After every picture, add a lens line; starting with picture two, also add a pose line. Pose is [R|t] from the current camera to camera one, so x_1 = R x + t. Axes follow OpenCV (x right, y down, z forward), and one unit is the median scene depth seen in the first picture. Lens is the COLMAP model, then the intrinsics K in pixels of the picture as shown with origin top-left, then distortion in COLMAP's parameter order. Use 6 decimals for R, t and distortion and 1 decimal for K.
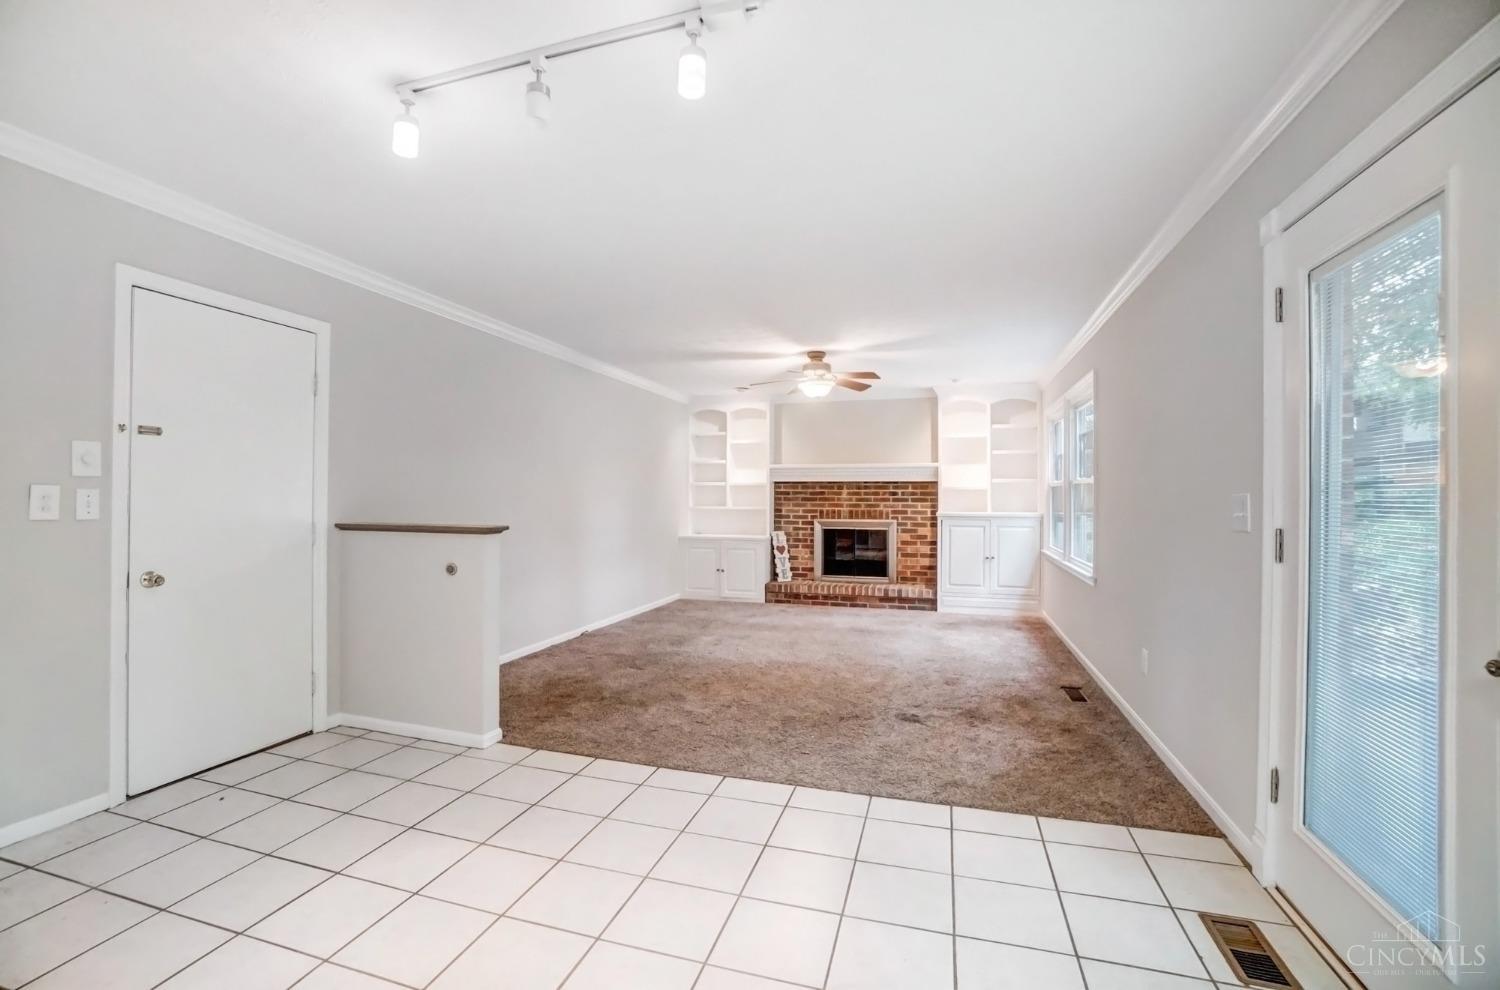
lens RADIAL K [[663.5, 0, 741.8], [0, 663.5, 494.1], [0, 0, 1]] dist [-0.067333, 0.027247]
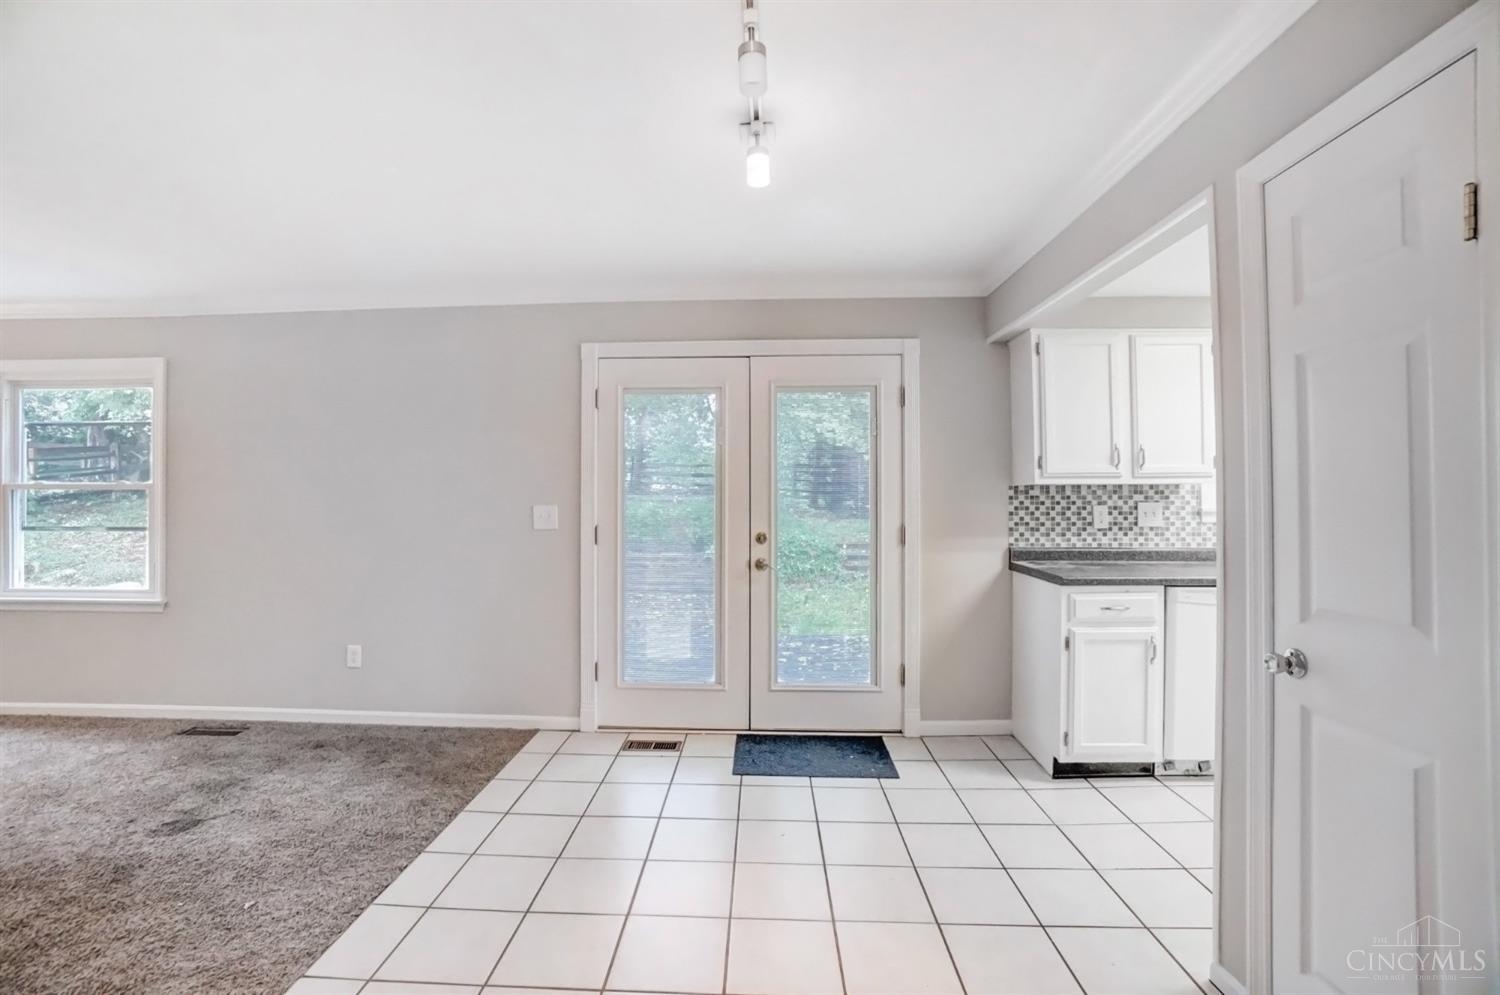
lens RADIAL K [[663.5, 0, 741.8], [0, 663.5, 496.6], [0, 0, 1]] dist [-0.067333, 0.027247]
pose [[-0.254136, -0.002105, 0.967166, -0.265488], [-0.003439, 0.999993, 0.001273, -0.006732], [-0.967162, -0.003003, -0.254142, 0.282384]]
